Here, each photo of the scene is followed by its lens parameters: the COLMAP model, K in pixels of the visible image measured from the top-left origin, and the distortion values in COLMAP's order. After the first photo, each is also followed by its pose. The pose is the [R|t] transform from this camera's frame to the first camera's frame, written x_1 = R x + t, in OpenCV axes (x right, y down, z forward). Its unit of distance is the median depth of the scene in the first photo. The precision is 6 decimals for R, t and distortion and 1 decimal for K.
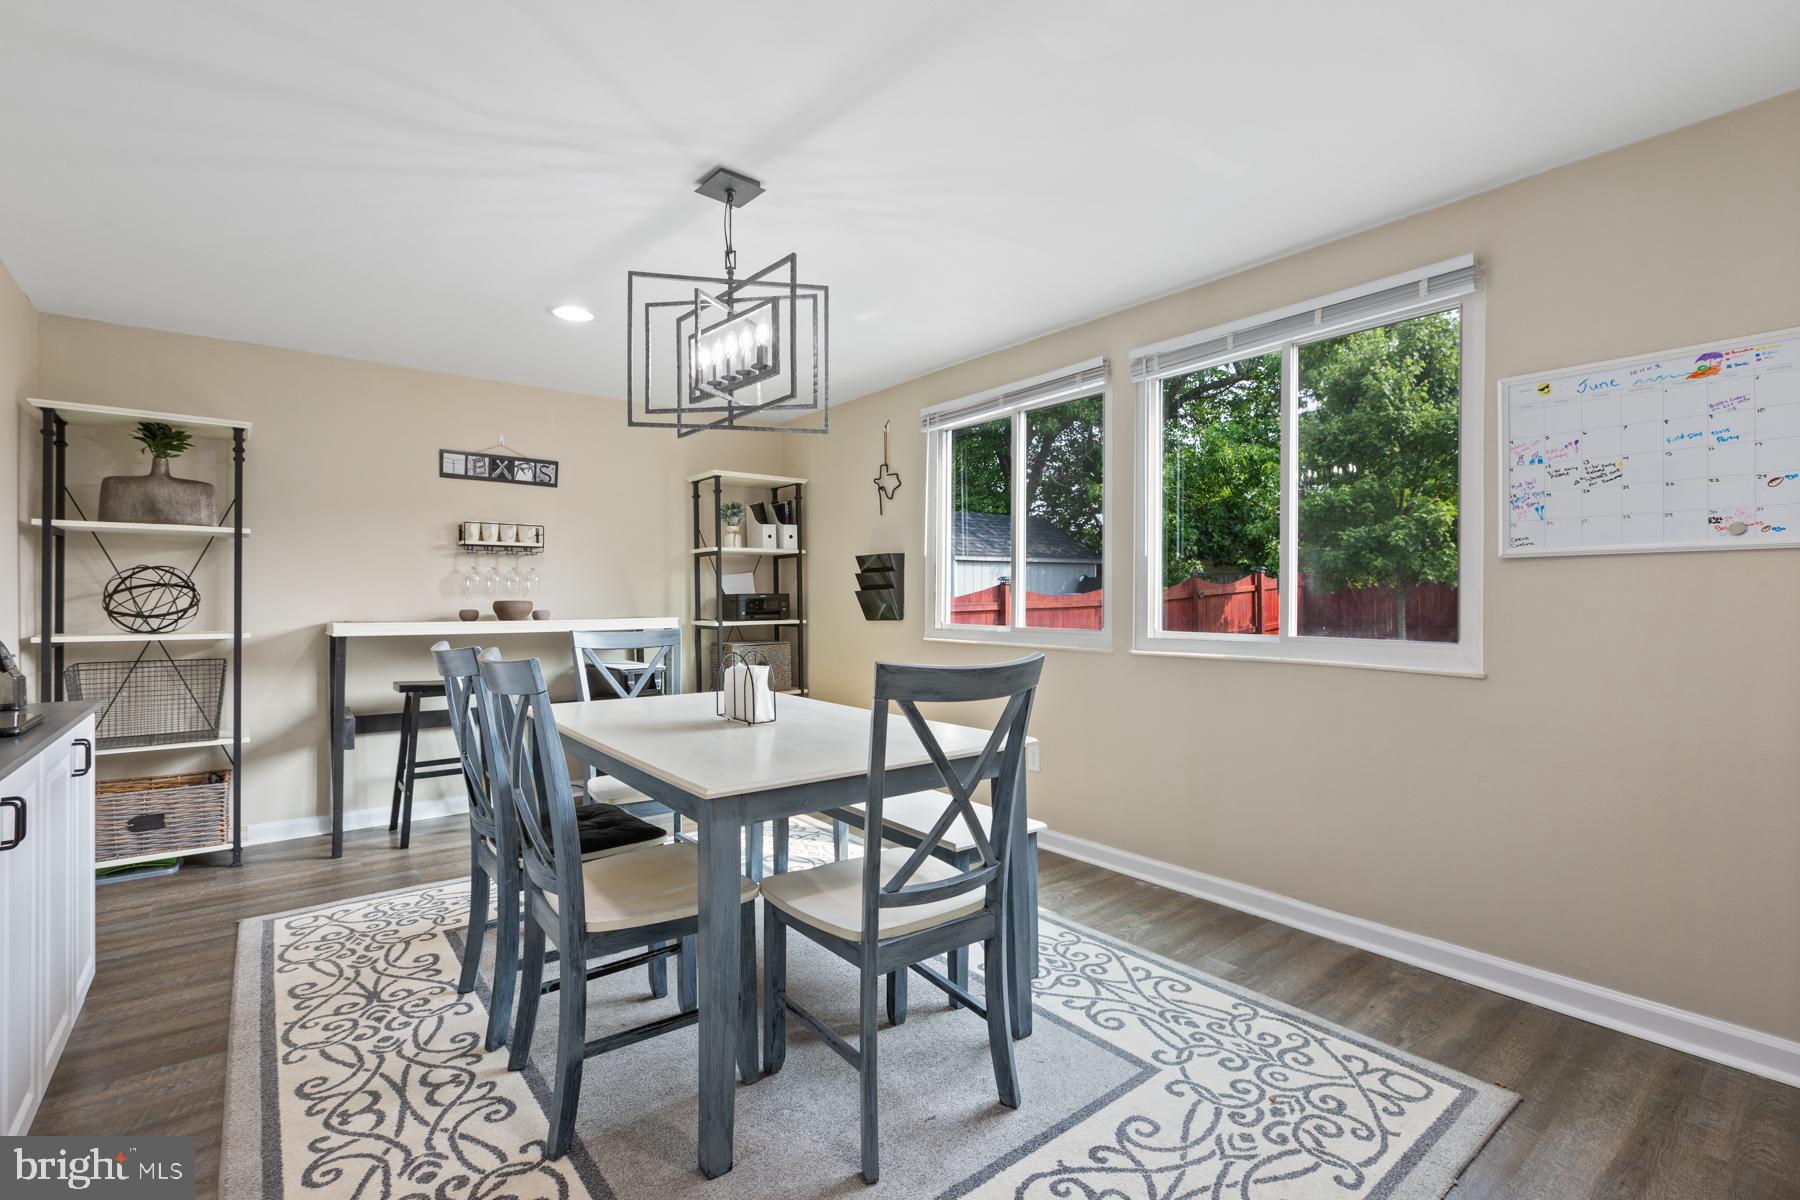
lens RADIAL K [[810.3, 0, 900.0], [0, 810.3, 600.0], [0, 0, 1]] dist [-0.000422, 0.000671]
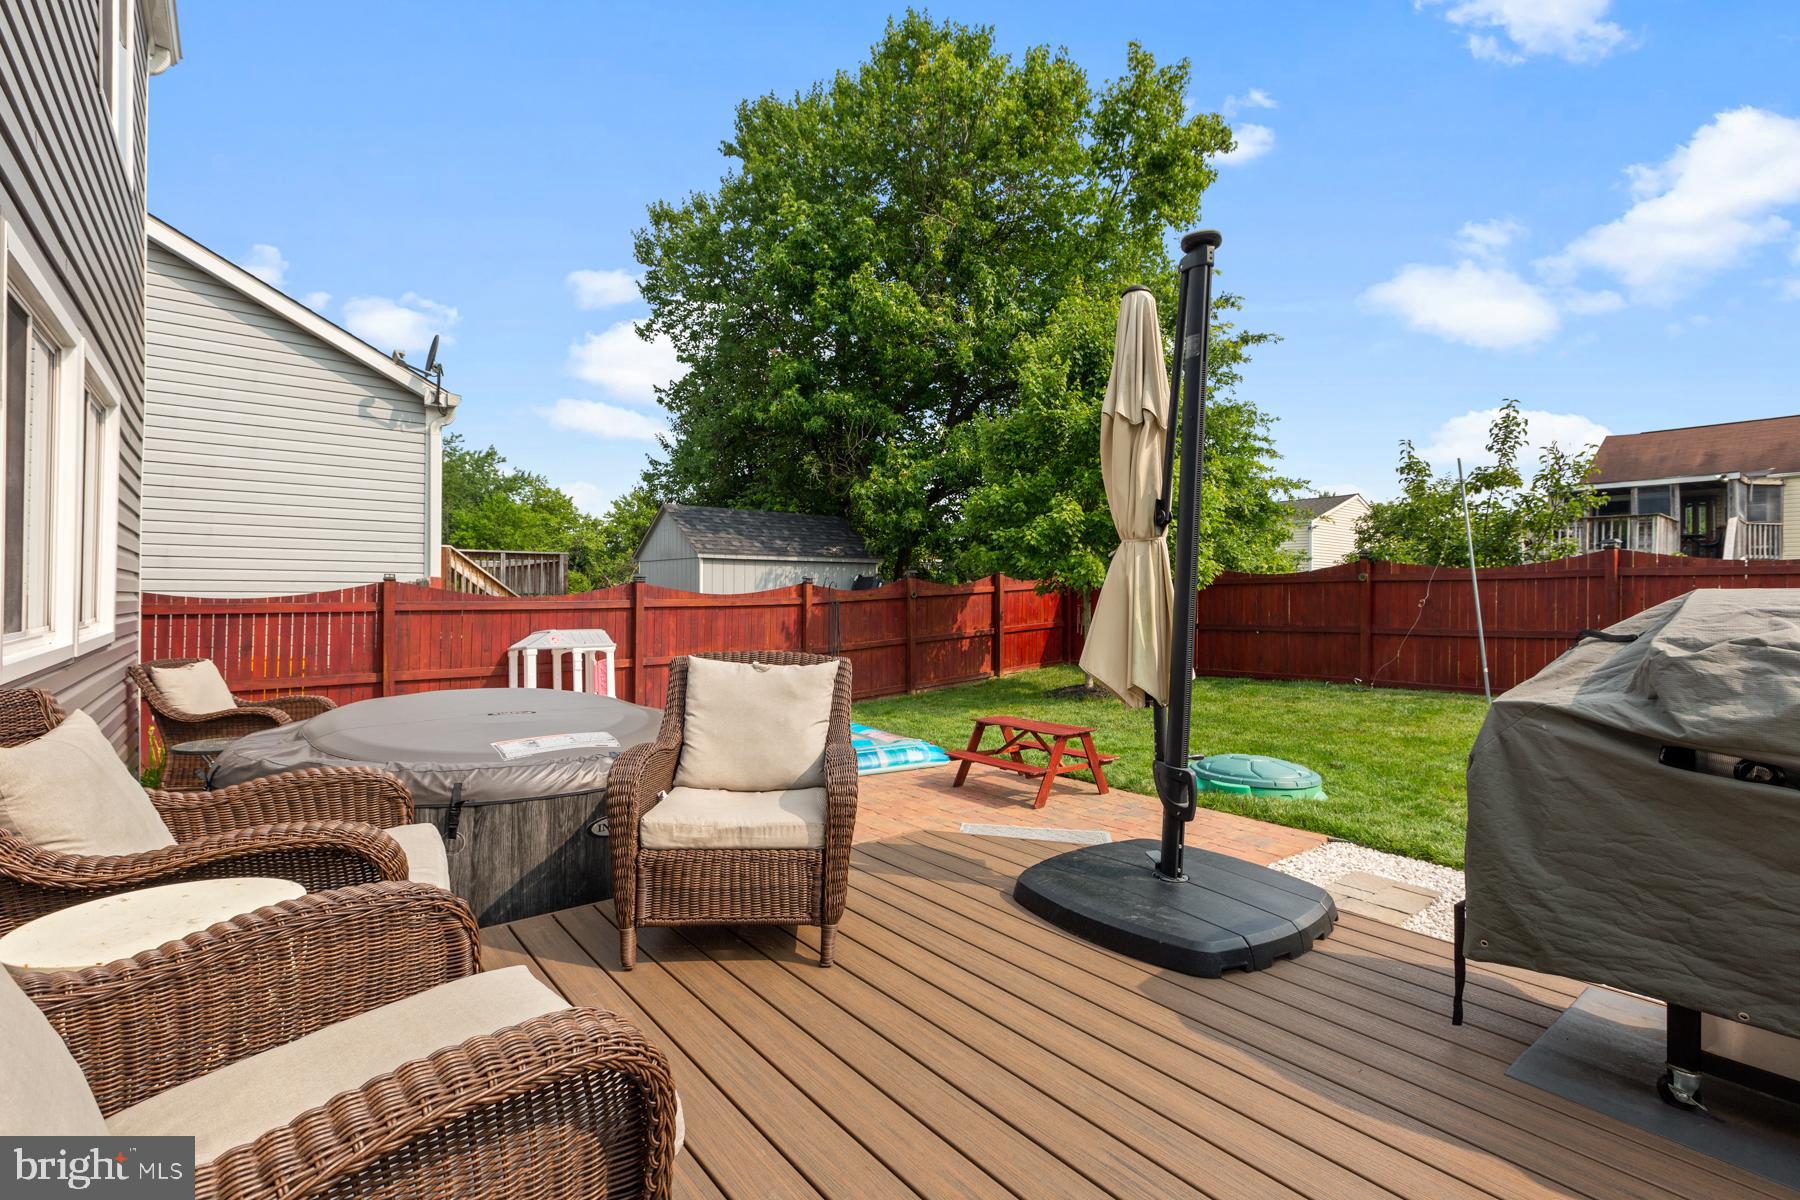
lens RADIAL K [[796.9, 0, 921.8], [0, 796.9, 595.4], [0, 0, 1]] dist [-0.010635, 0.000034]
pose [[0.999539, 0.008912, 0.029011, 0.980282], [-0.008702, 0.999935, -0.007358, 0.004031], [-0.029075, 0.007102, 0.999552, 0.005272]]
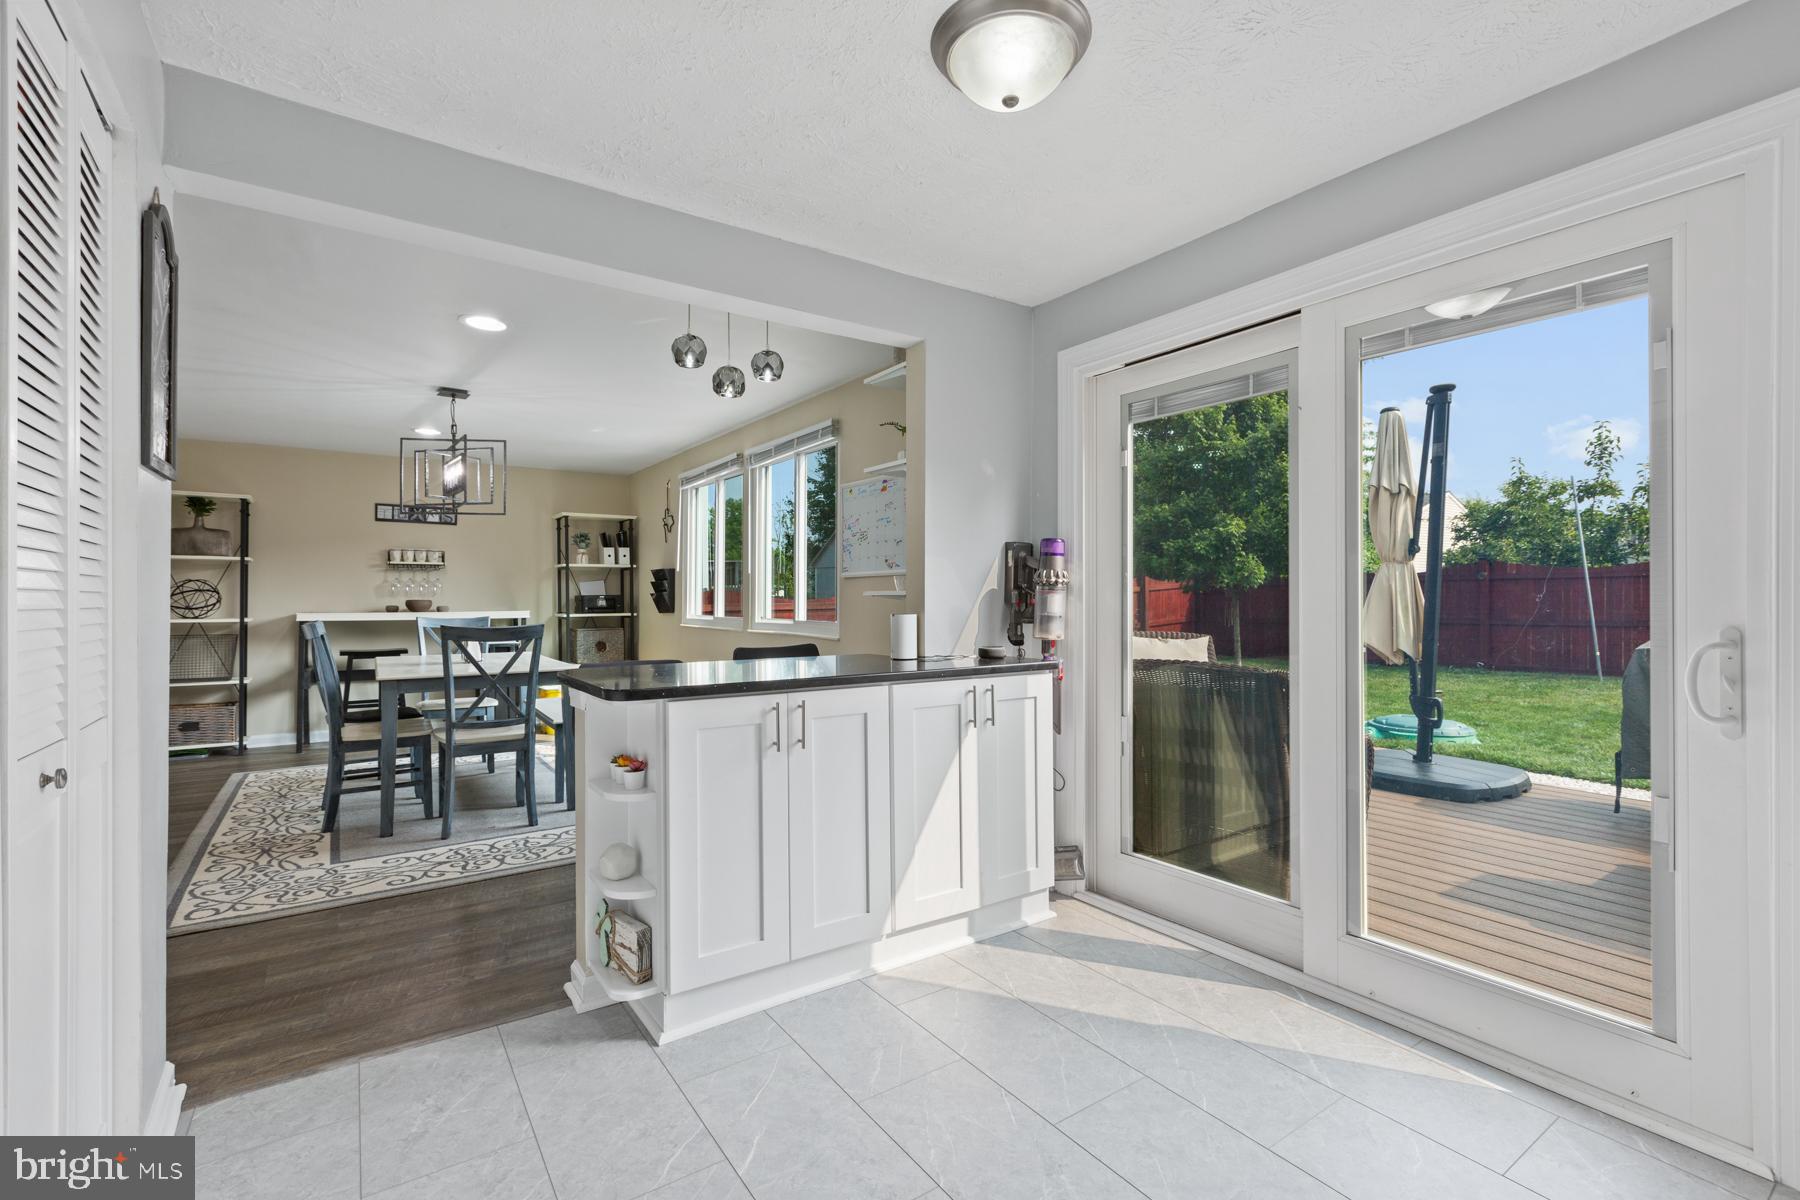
lens RADIAL K [[796.9, 0, 921.8], [0, 796.9, 595.4], [0, 0, 1]] dist [-0.010635, 0.000034]
pose [[0.999137, -0.000975, -0.041520, 0.546153], [0.000753, 0.999985, -0.005369, 0.001050], [0.041524, 0.005333, 0.999123, -0.483267]]
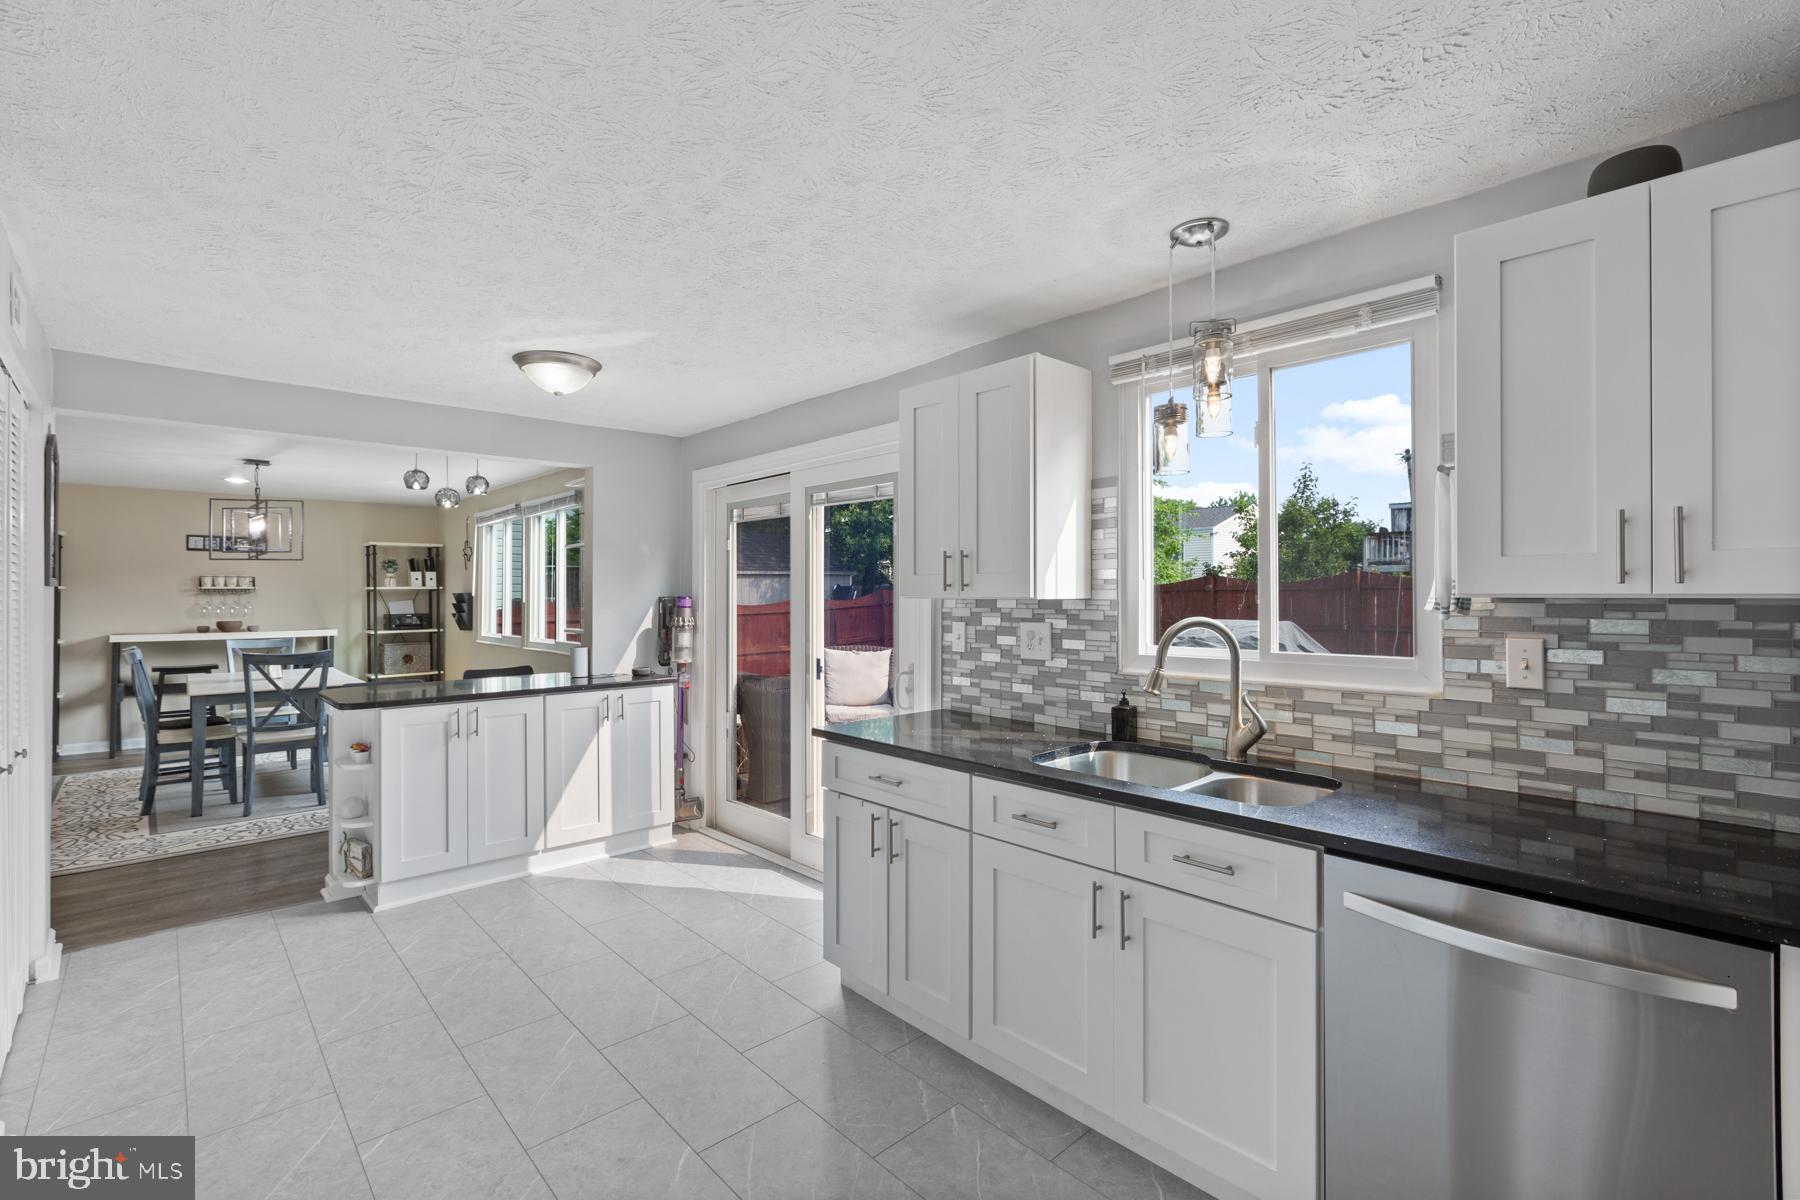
lens RADIAL K [[797.2, 0, 946.8], [0, 797.2, 588.5], [0, 0, 1]] dist [-0.025084, 0.001048]
pose [[0.991797, -0.000281, 0.127824, 0.839571], [0.001389, 0.999962, -0.008581, -0.052318], [-0.127817, 0.008688, 0.991760, -0.873597]]
